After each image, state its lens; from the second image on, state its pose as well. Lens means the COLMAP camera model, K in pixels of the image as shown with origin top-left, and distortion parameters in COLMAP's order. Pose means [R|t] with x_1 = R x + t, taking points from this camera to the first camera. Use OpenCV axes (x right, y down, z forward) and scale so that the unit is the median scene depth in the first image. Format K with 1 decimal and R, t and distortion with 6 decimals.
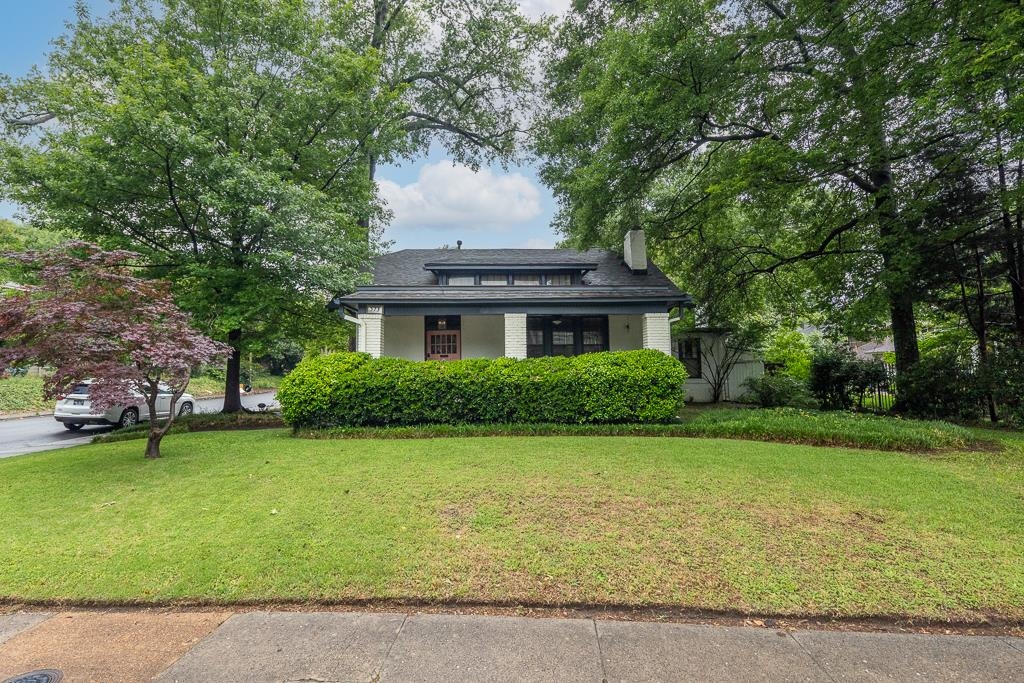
lens RADIAL K [[497.7, 0, 510.5], [0, 497.7, 325.5], [0, 0, 1]] dist [0.055172, -0.023067]
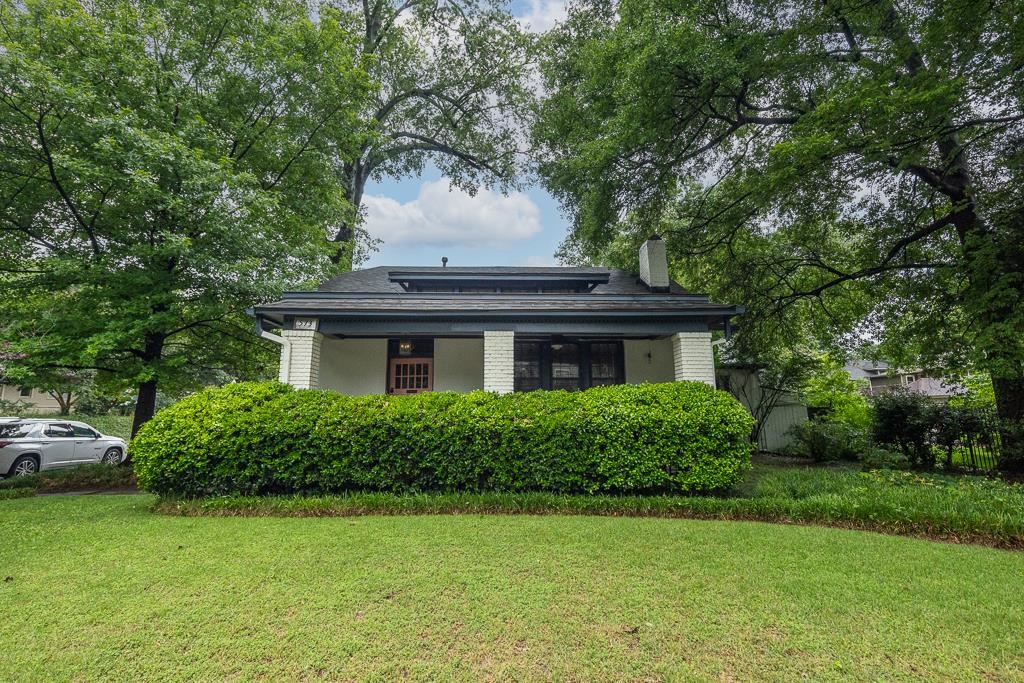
lens RADIAL K [[497.7, 0, 510.5], [0, 497.7, 325.5], [0, 0, 1]] dist [0.055172, -0.023067]
pose [[0.999923, 0.008357, -0.009156, 0.032813], [-0.009084, 0.996558, -0.082402, 0.026903], [0.008436, 0.082479, 0.996557, 0.272129]]
